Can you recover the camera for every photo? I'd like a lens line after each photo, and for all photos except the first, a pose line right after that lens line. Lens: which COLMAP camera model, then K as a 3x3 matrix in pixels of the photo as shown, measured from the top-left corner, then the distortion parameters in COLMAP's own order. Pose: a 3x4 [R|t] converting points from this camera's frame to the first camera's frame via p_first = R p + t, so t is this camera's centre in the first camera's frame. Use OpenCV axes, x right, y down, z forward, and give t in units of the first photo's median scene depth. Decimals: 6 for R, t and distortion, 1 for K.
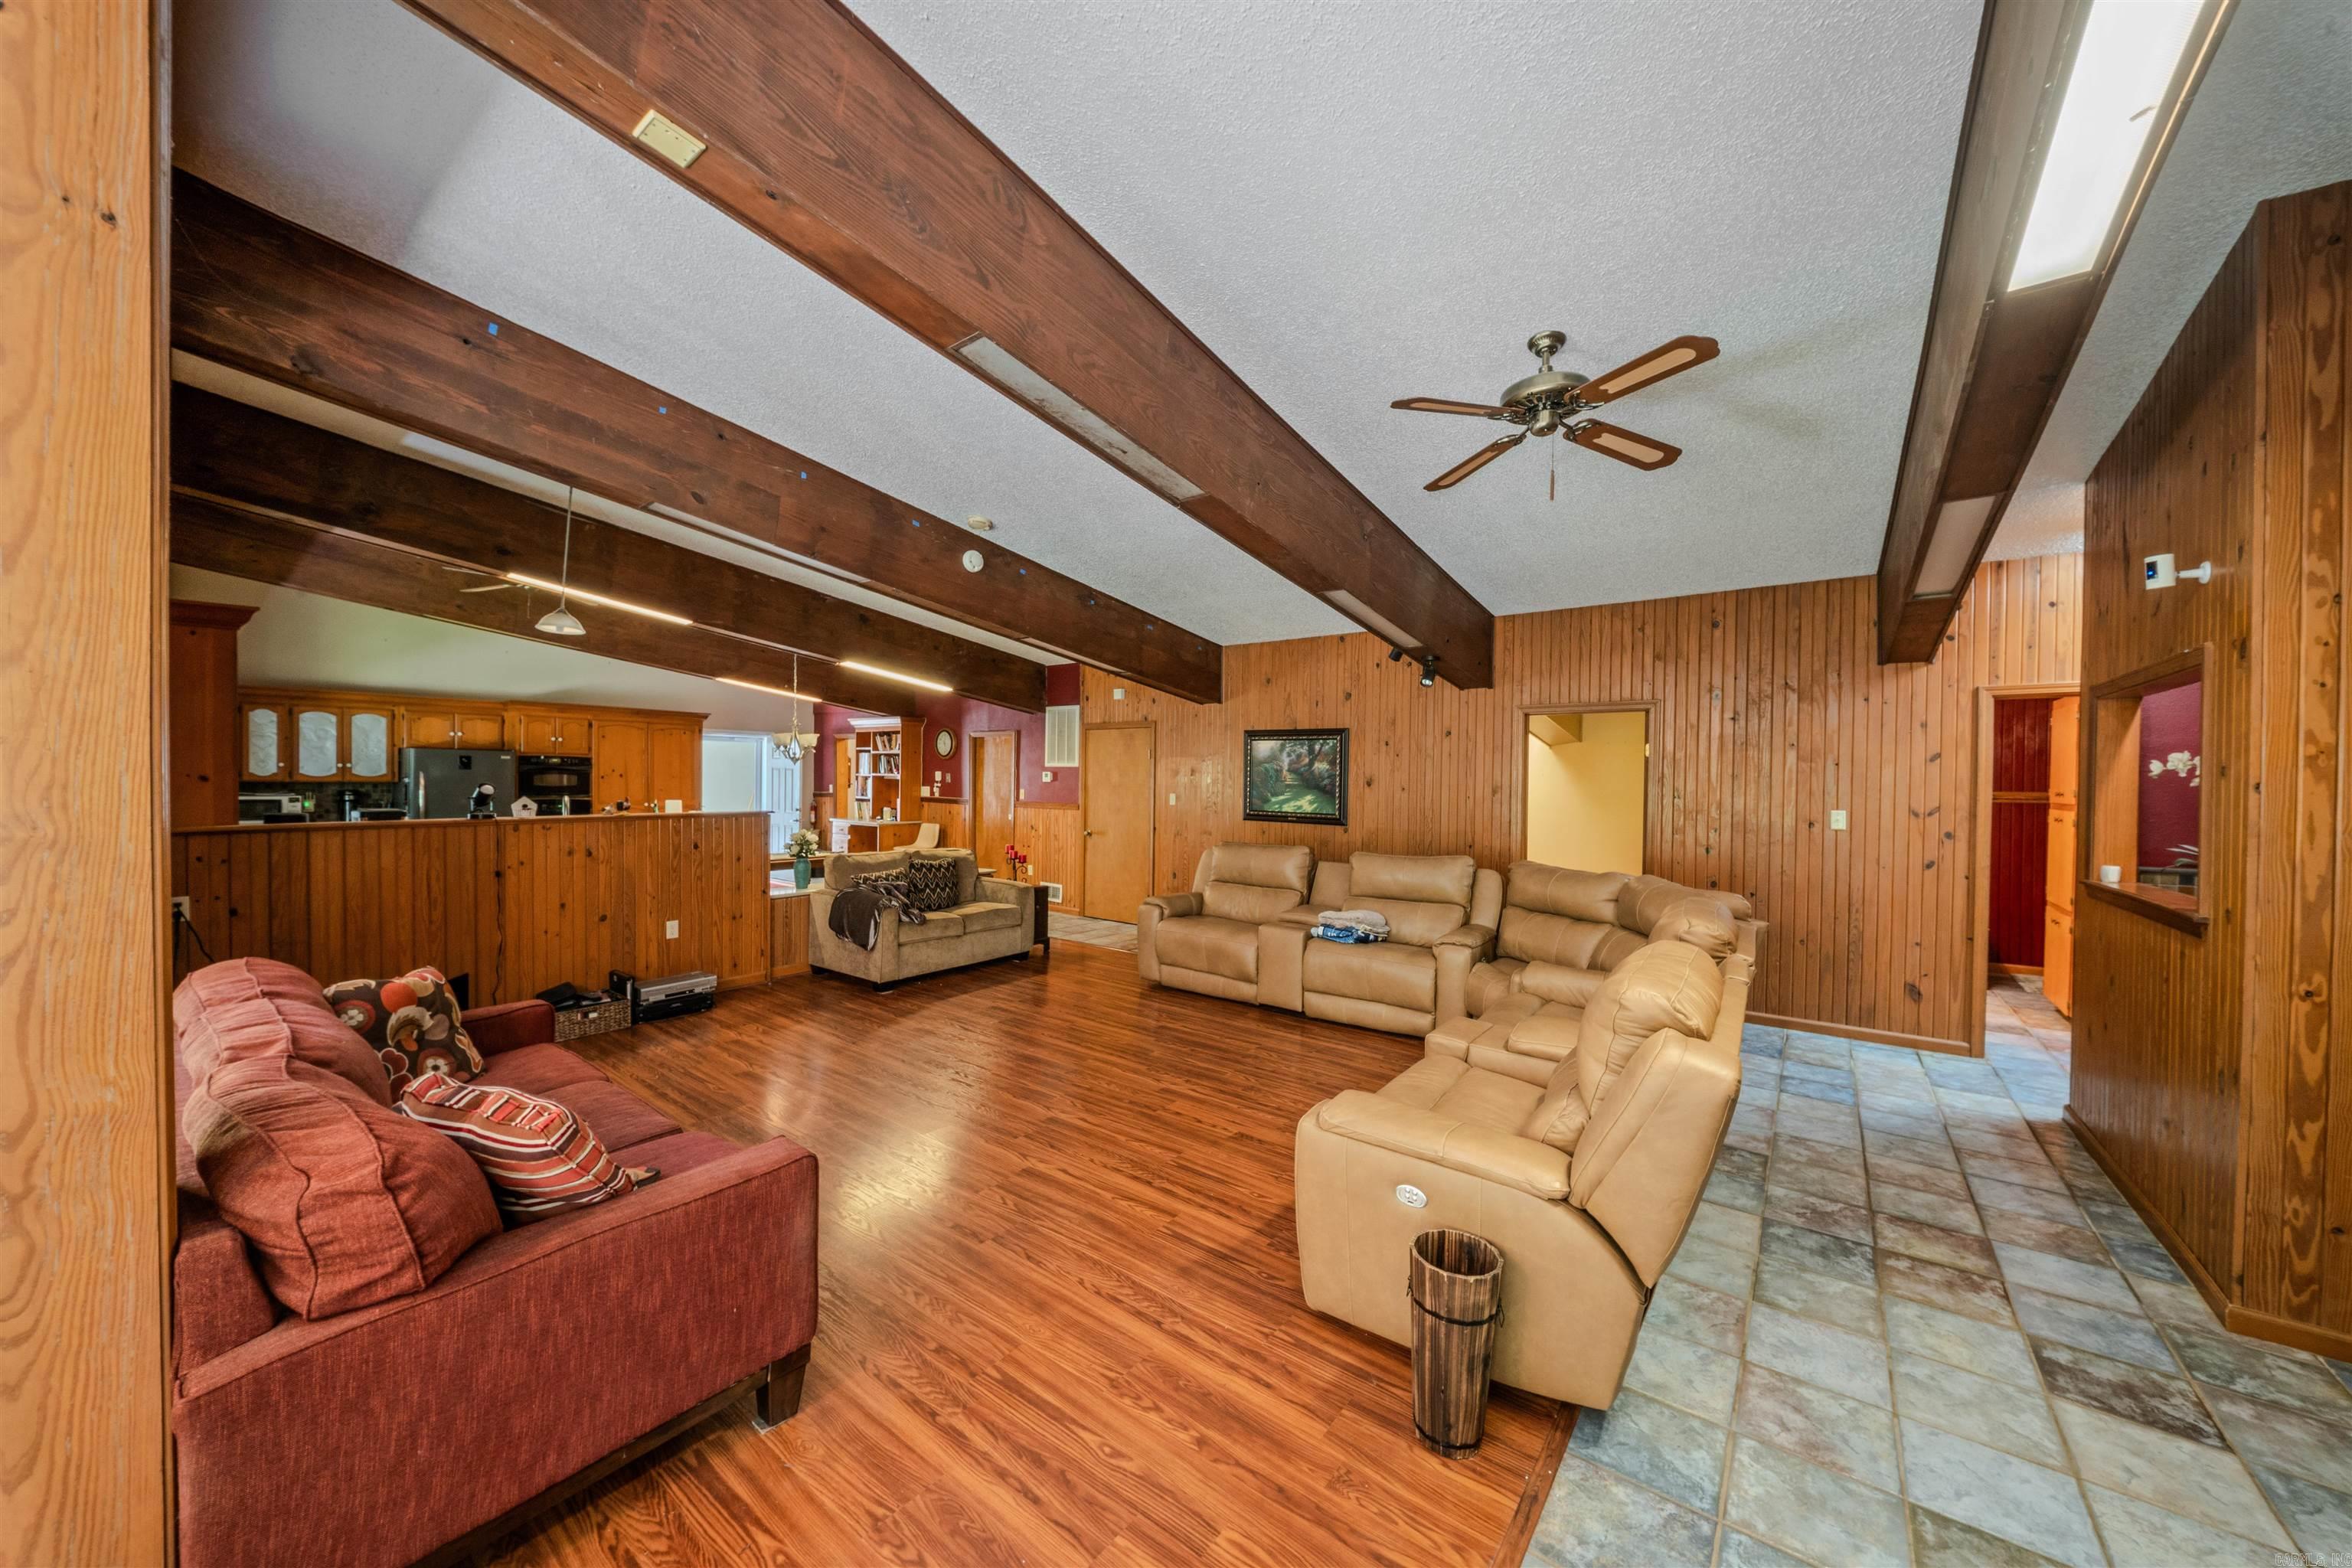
lens RADIAL K [[822.5, 0, 1168.1], [0, 822.5, 785.9], [0, 0, 1]] dist [-0.000286, -0.002956]
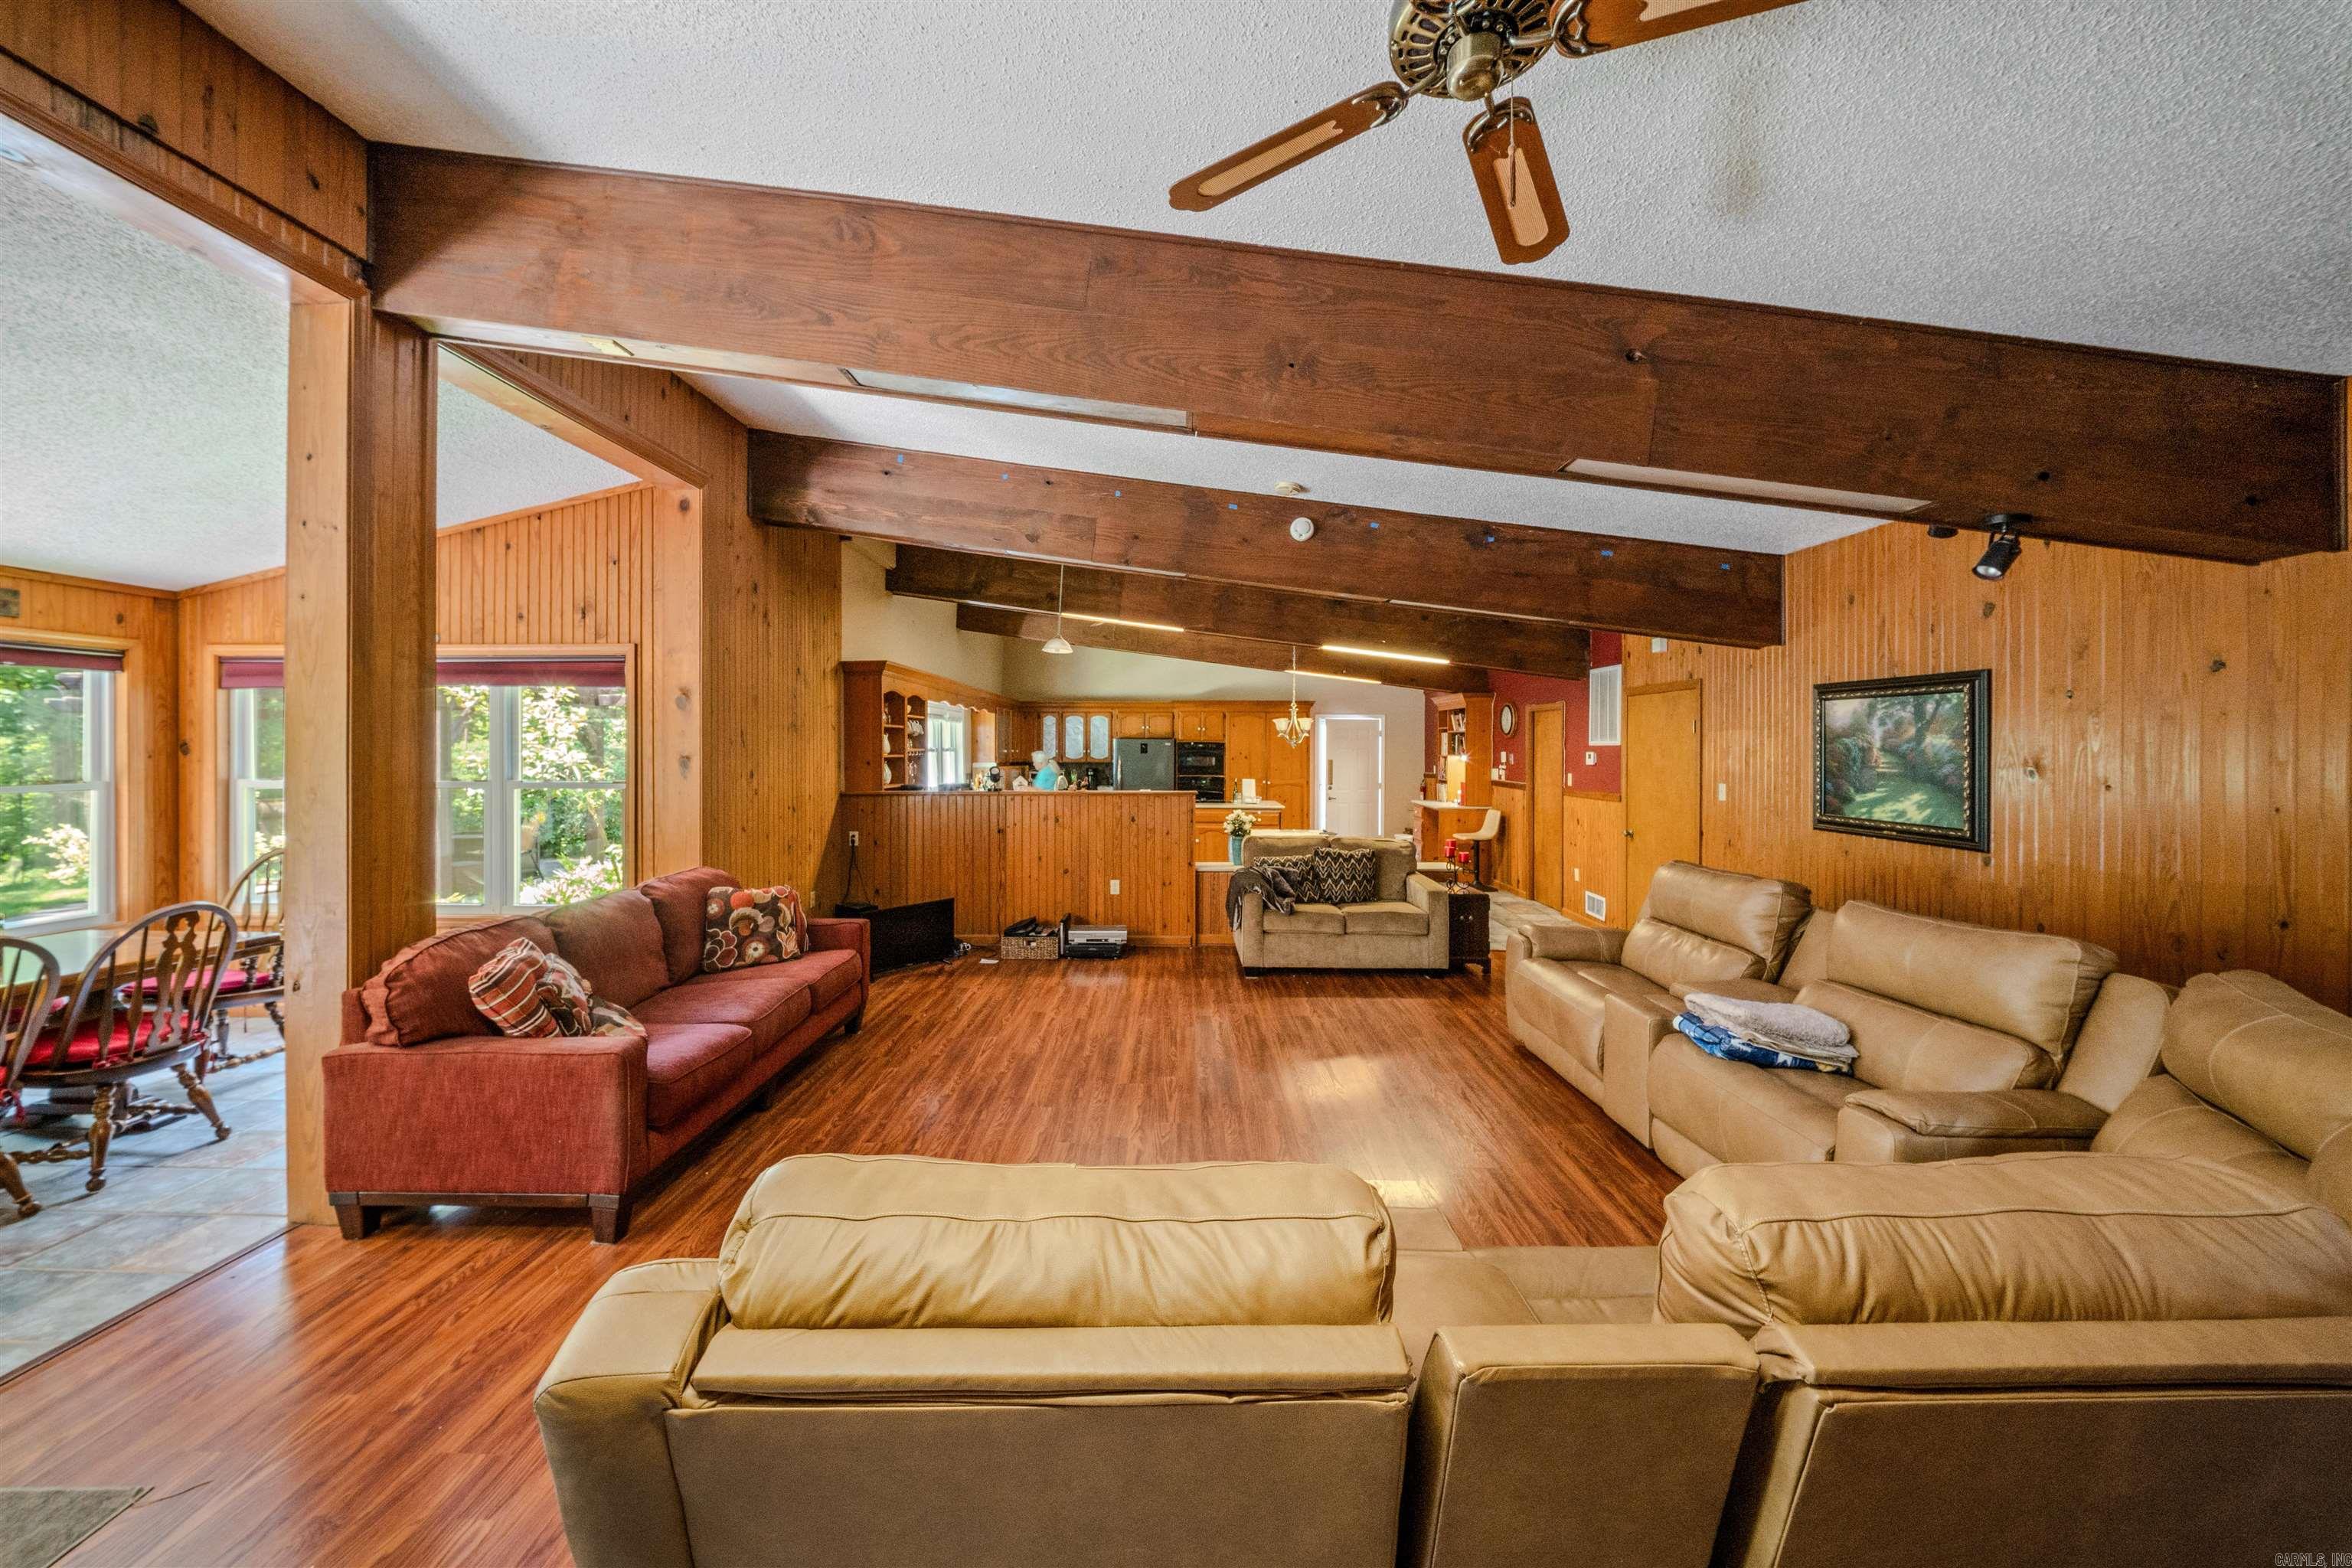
lens RADIAL K [[822.5, 0, 1156.5], [0, 822.5, 752.2], [0, 0, 1]] dist [-0.000286, -0.002956]
pose [[0.608637, -0.007052, -0.793417, 0.471023], [-0.003579, 0.999926, -0.011633, -0.012466], [0.793440, 0.009920, 0.608567, 0.353473]]
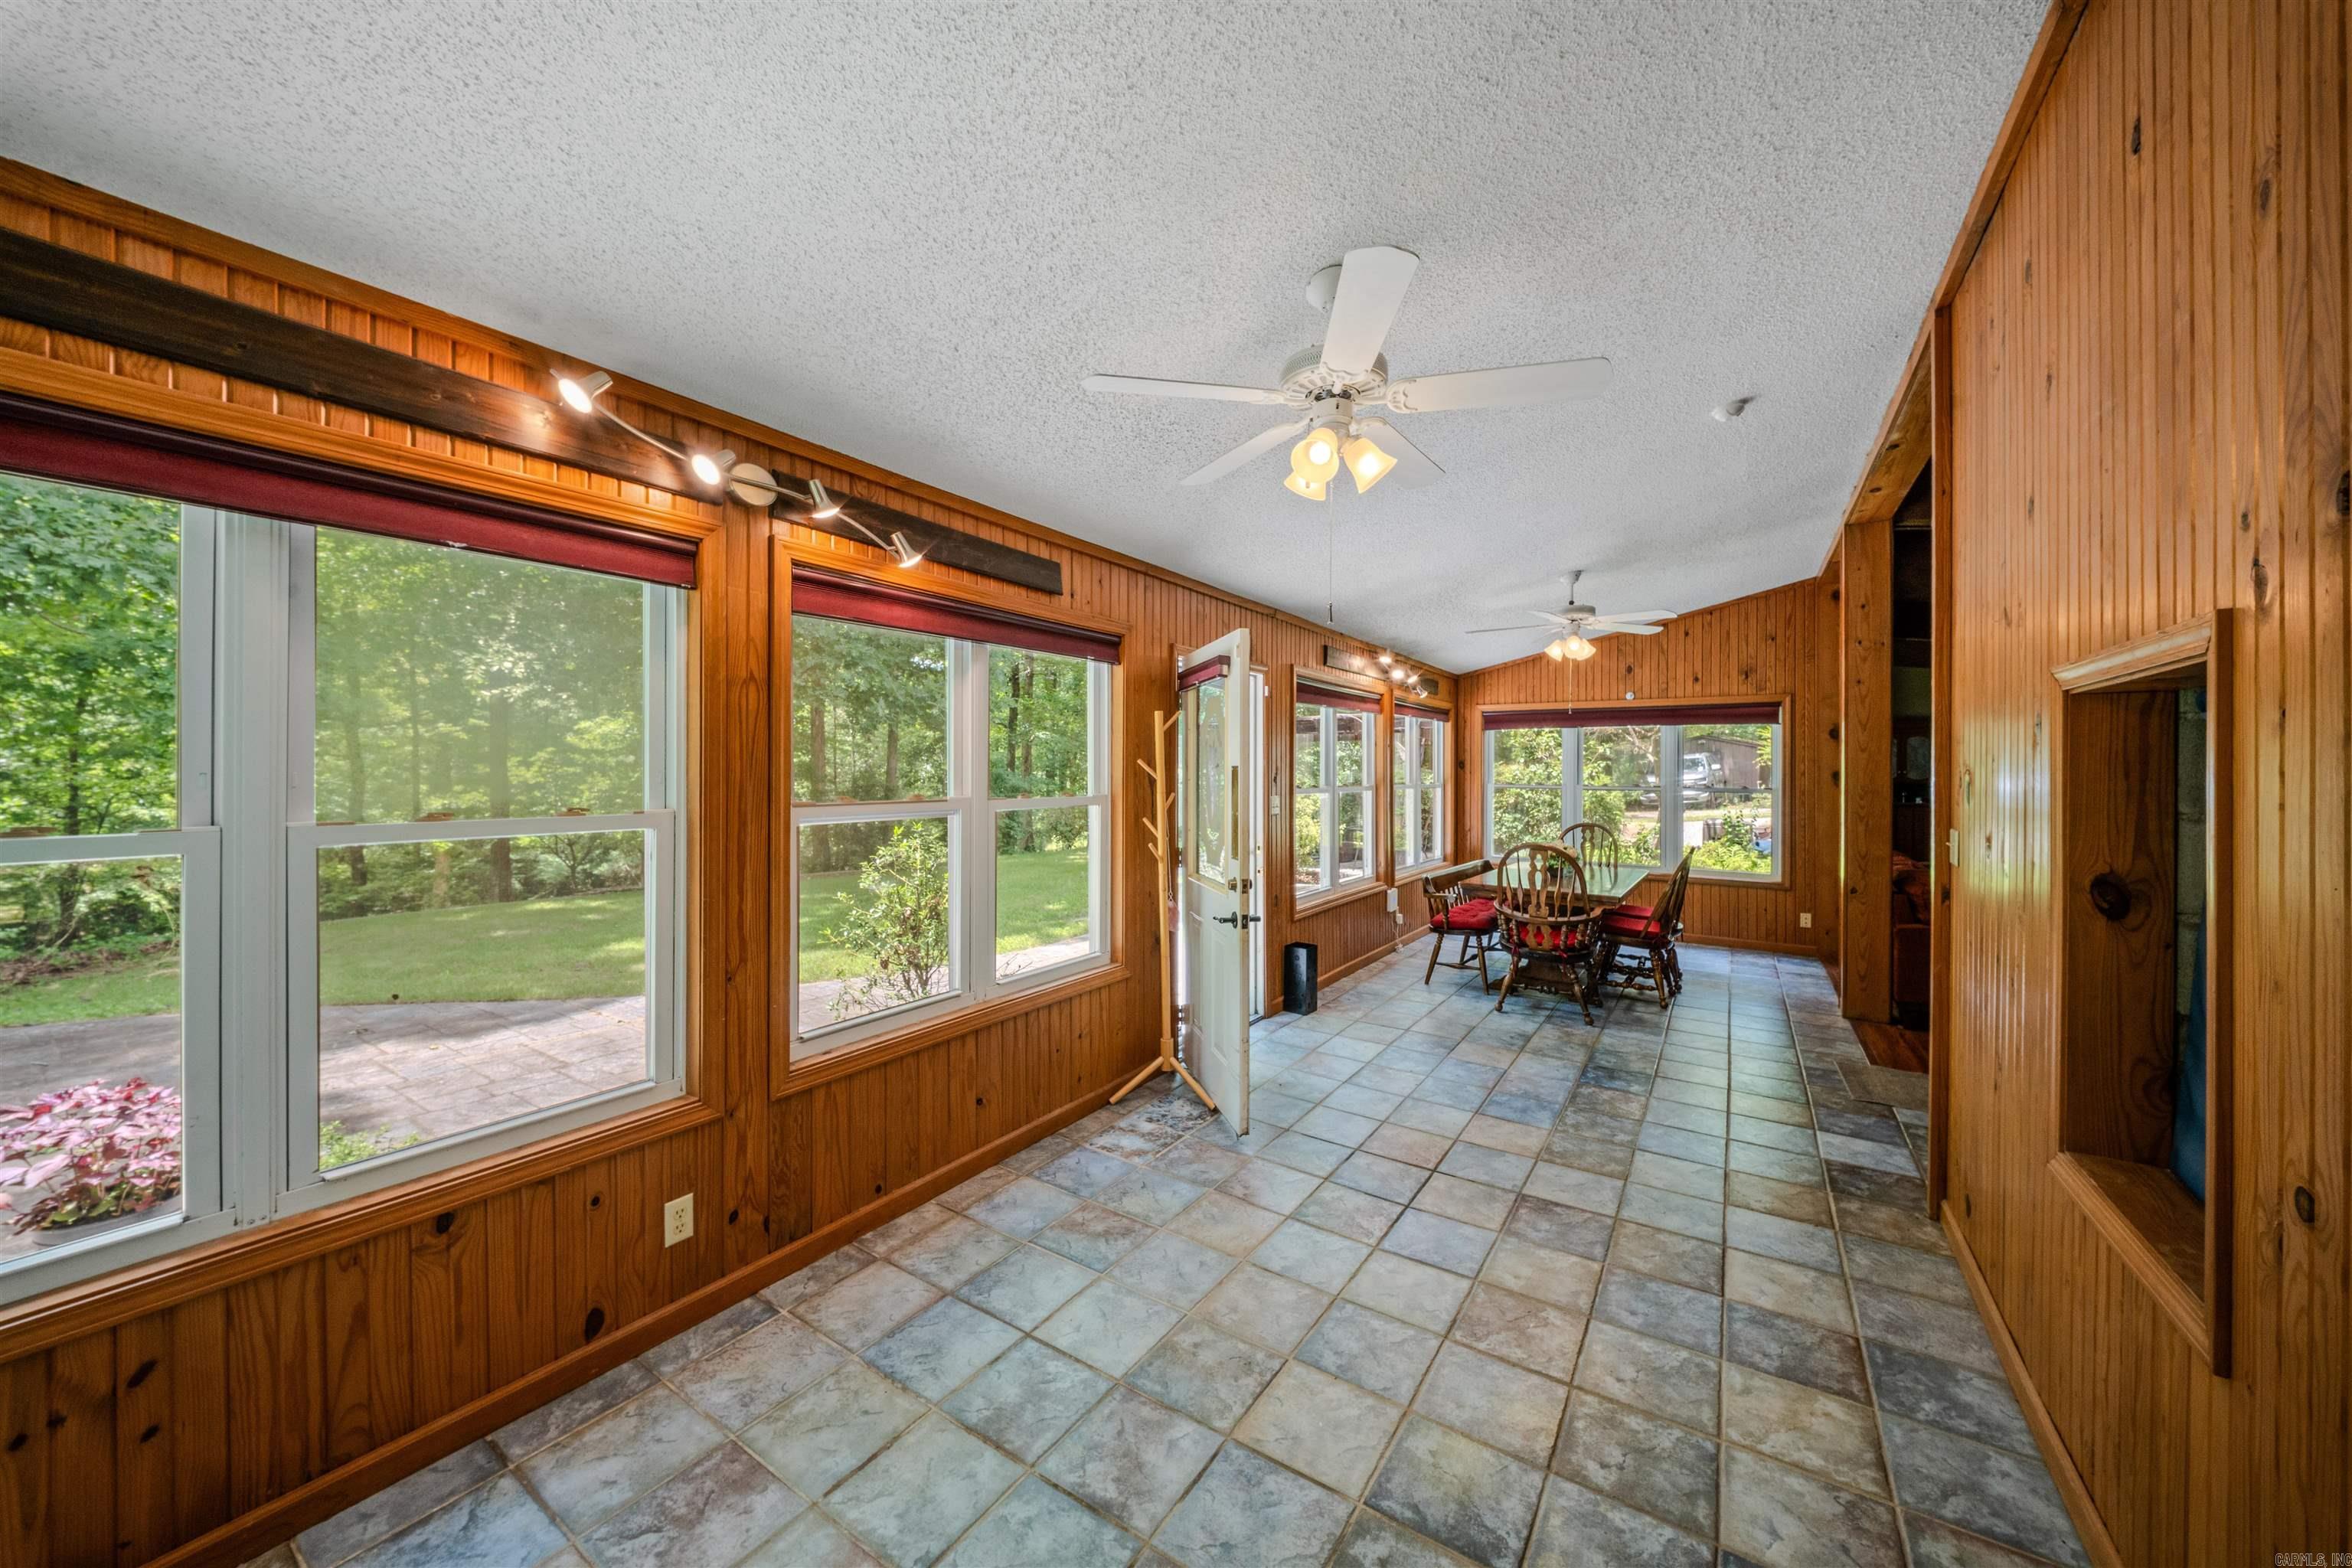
lens RADIAL K [[822.5, 0, 1193.0], [0, 822.5, 768.1], [0, 0, 1]] dist [-0.000286, -0.002956]
pose [[0.081112, -0.011851, -0.996635, 0.641764], [-0.017045, 0.999767, -0.013275, 0.014268], [0.996559, 0.018064, 0.080891, -0.700184]]
